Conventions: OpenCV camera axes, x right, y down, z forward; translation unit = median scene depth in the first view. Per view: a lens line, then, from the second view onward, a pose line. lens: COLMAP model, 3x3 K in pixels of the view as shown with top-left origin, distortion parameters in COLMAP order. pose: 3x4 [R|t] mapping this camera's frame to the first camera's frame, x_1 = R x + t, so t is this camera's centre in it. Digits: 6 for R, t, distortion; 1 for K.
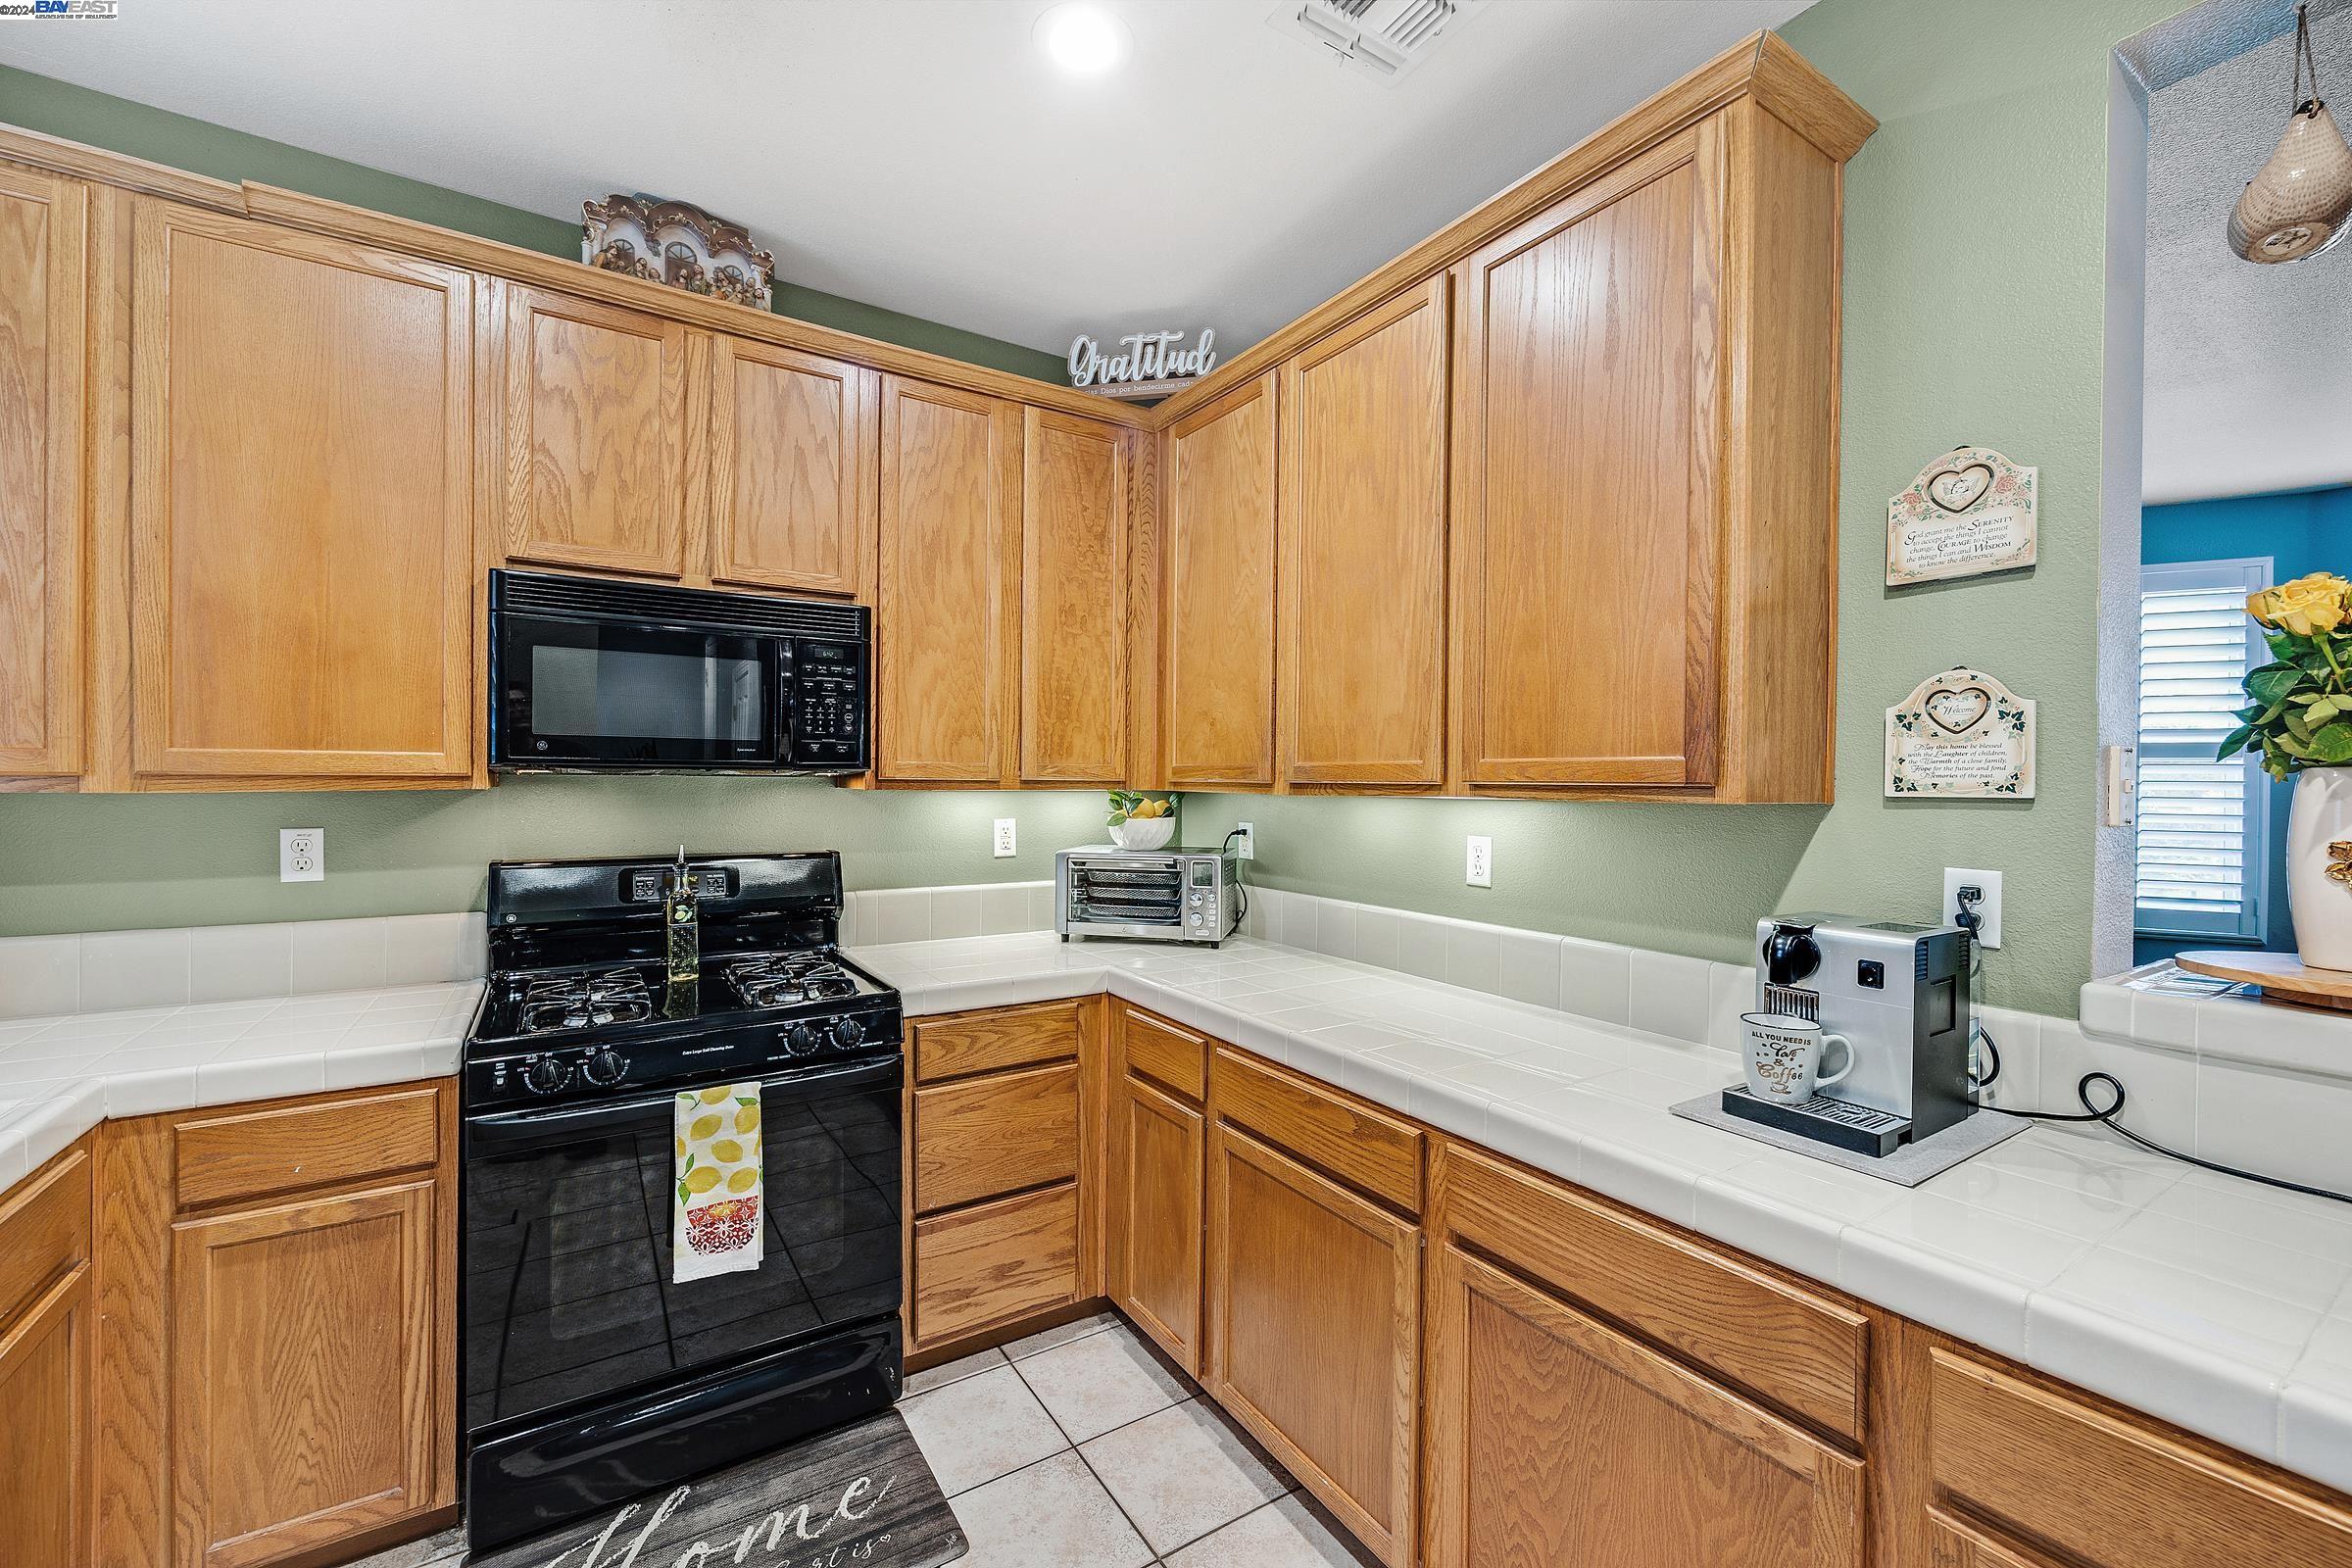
lens RADIAL K [[947.8, 0, 1192.9], [0, 947.8, 783.8], [0, 0, 1]] dist [-0.003228, 0.000516]
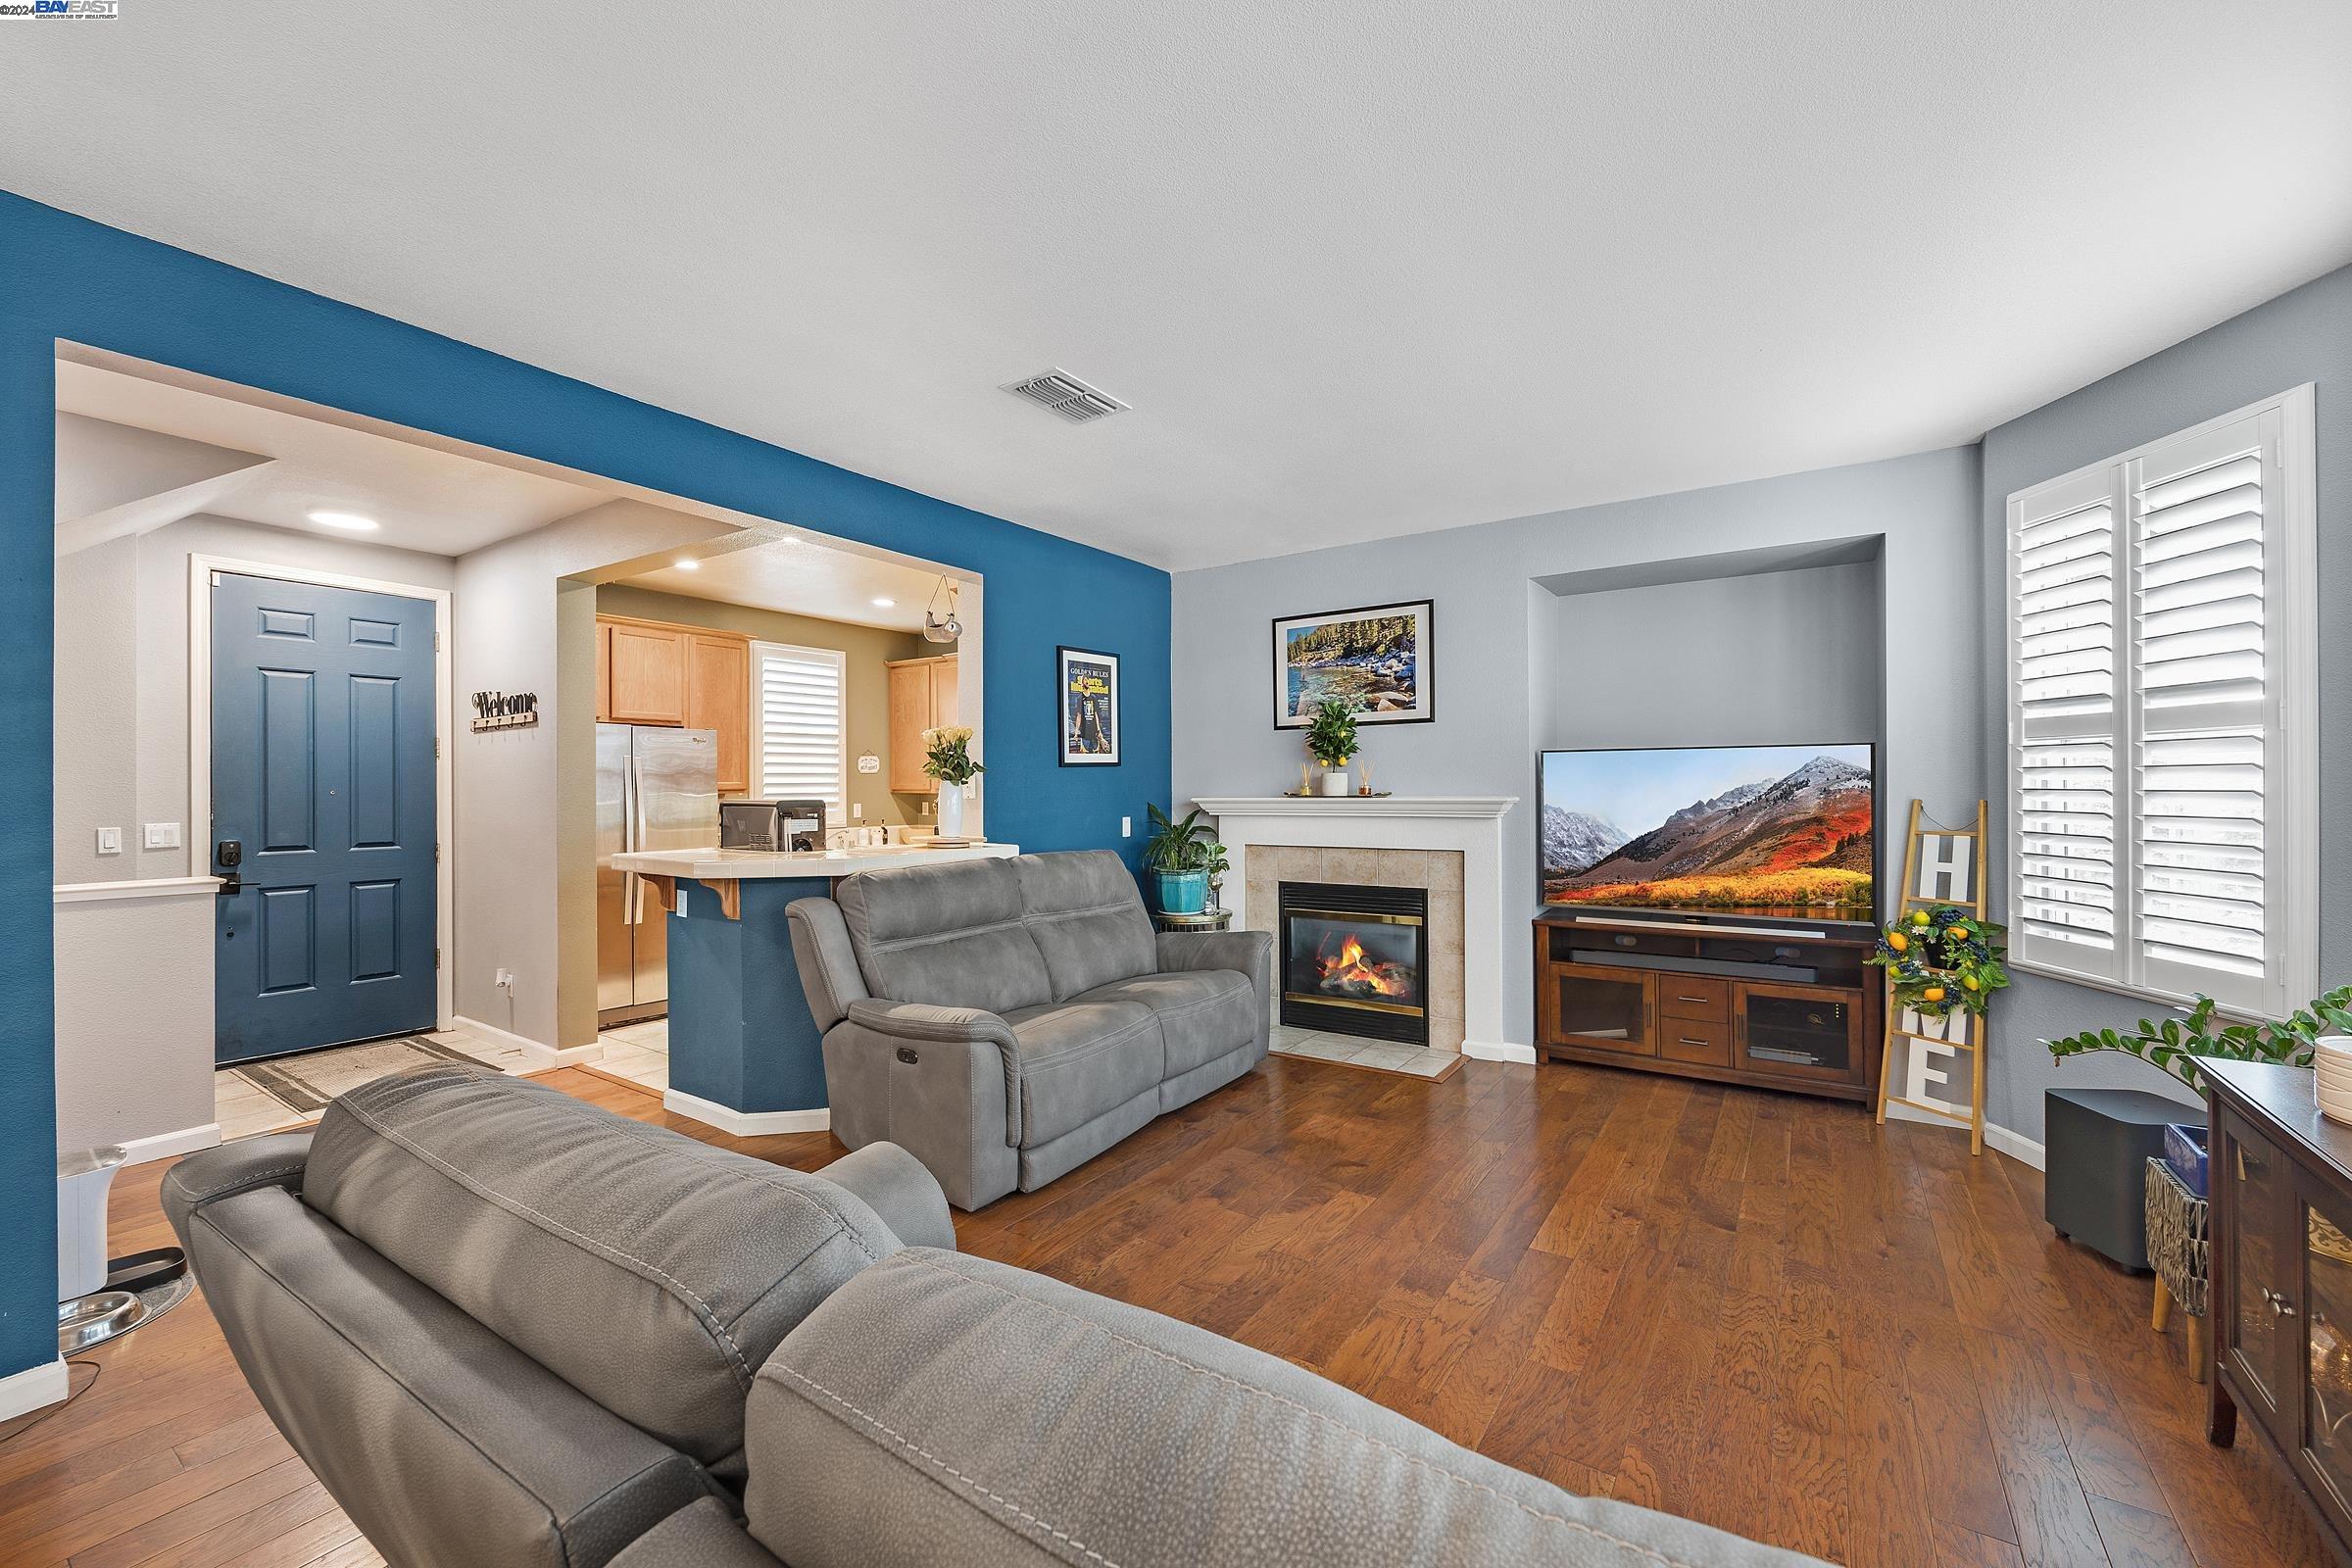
lens RADIAL K [[947.8, 0, 1153.5], [0, 947.8, 788.4], [0, 0, 1]] dist [-0.003228, 0.000516]
pose [[0.379009, -0.011073, -0.925327, 2.915307], [0.005521, 0.999938, -0.009704, 0.029554], [0.925377, -0.001430, 0.379047, 0.198625]]
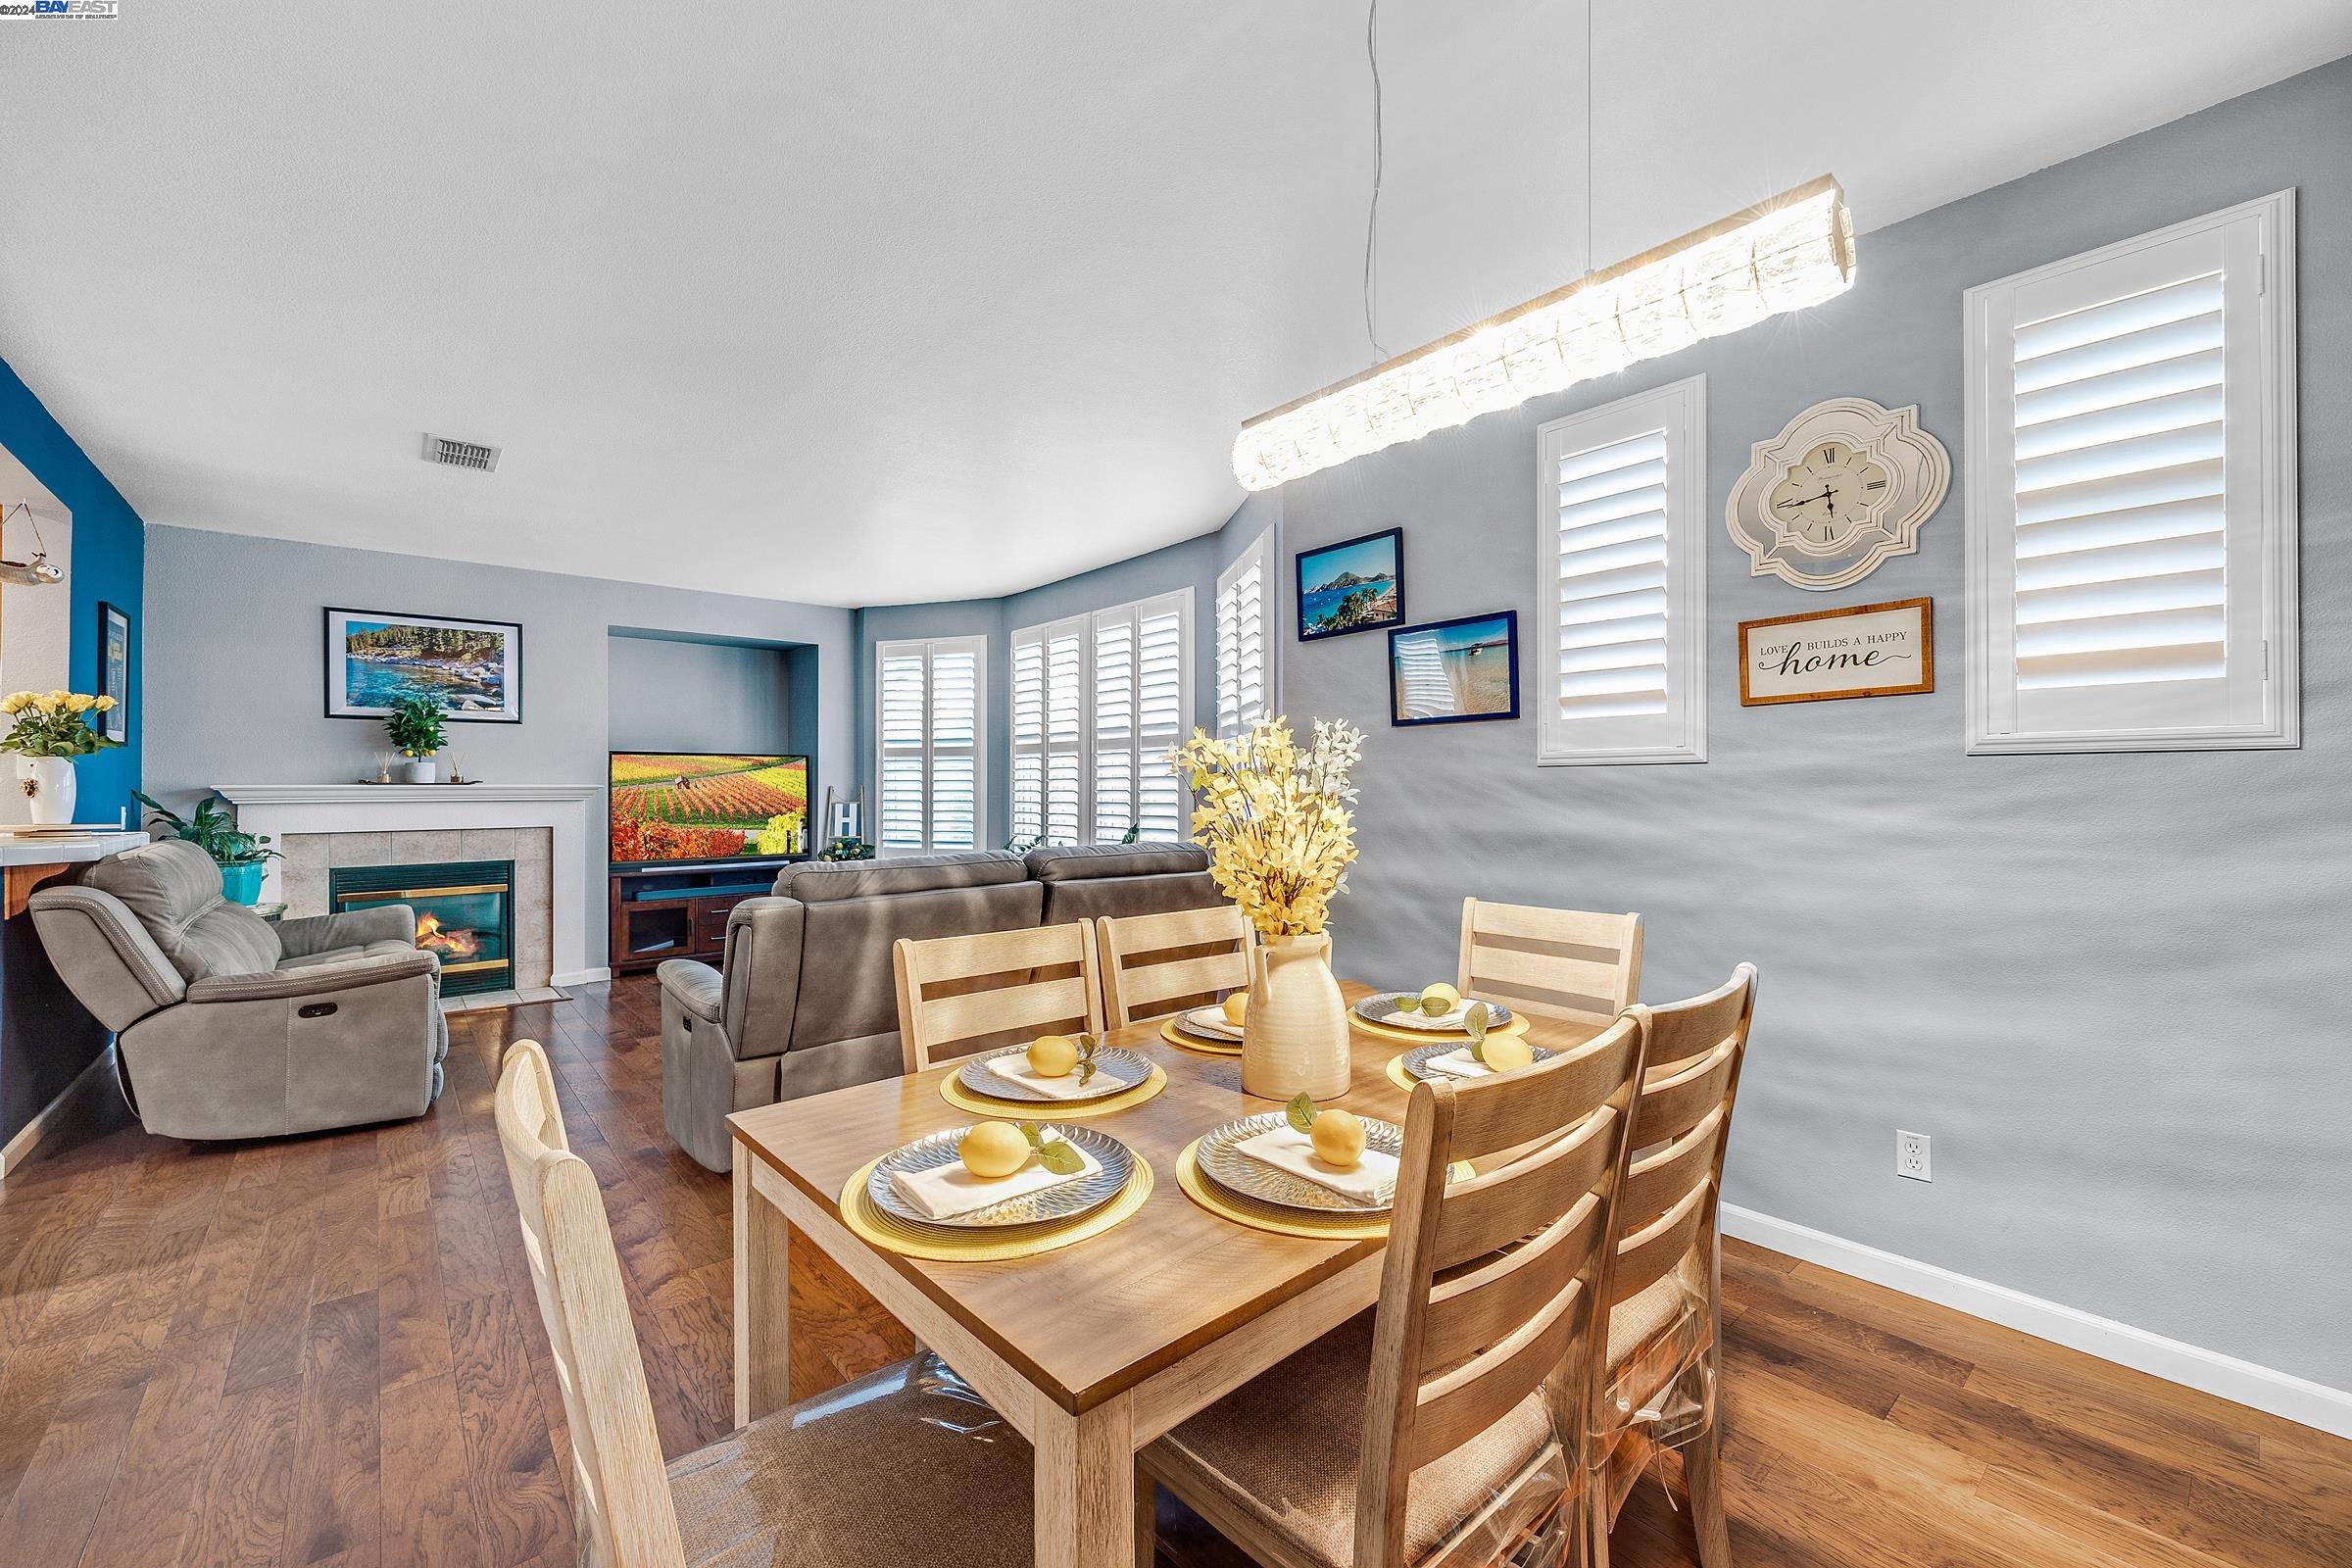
lens RADIAL K [[947.8, 0, 1184.2], [0, 947.8, 778.4], [0, 0, 1]] dist [-0.003228, 0.000516]
pose [[0.992664, -0.010463, 0.120451, 2.655020], [0.012291, 0.999820, -0.014445, 0.081773], [-0.120279, 0.015820, 0.992614, -1.450385]]
